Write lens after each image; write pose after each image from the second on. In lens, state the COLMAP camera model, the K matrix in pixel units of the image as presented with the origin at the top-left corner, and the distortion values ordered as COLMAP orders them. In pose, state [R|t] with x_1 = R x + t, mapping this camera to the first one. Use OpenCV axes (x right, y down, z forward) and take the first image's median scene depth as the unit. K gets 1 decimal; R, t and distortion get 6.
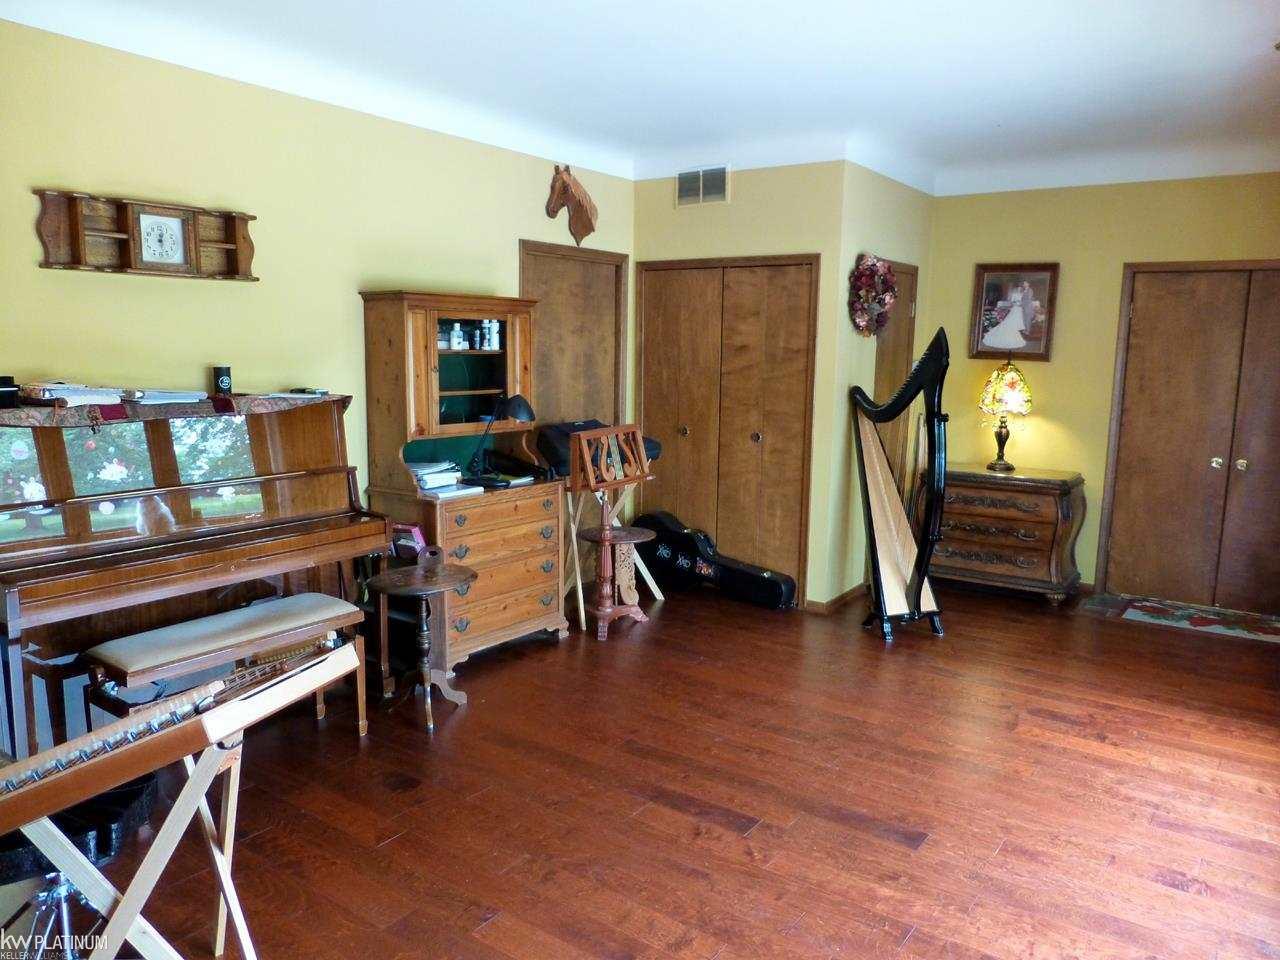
lens RADIAL K [[931.2, 0, 640.4], [0, 931.2, 485.8], [0, 0, 1]] dist [-0.013517, -0.001085]
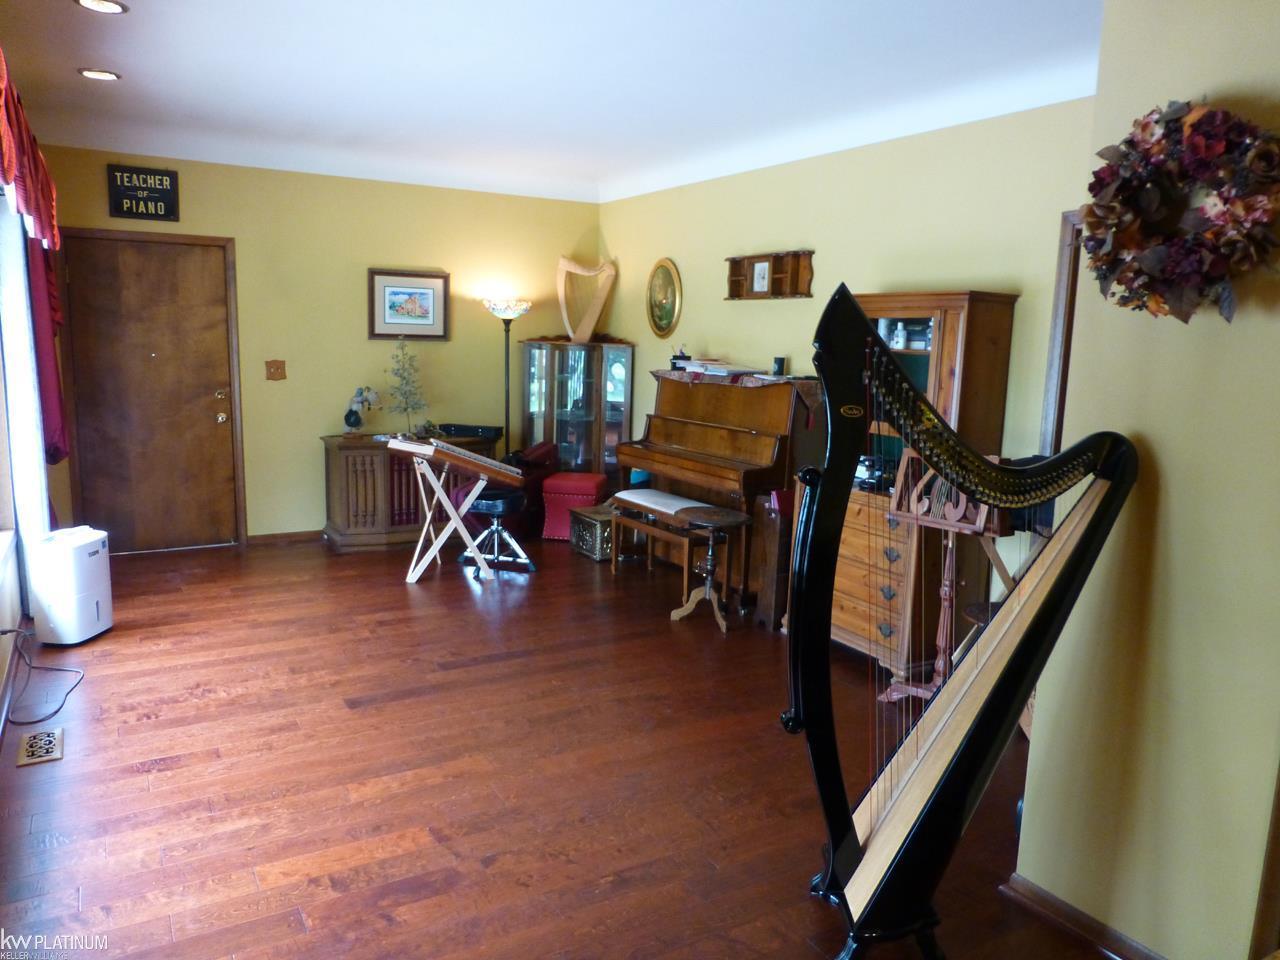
lens RADIAL K [[931.2, 0, 640.3], [0, 931.2, 479.8], [0, 0, 1]] dist [-0.013517, -0.001085]
pose [[-0.407304, 0.104373, -0.907309, 1.107445], [-0.177206, 0.965537, 0.190622, -0.201860], [0.895936, 0.238422, -0.374771, 1.543954]]
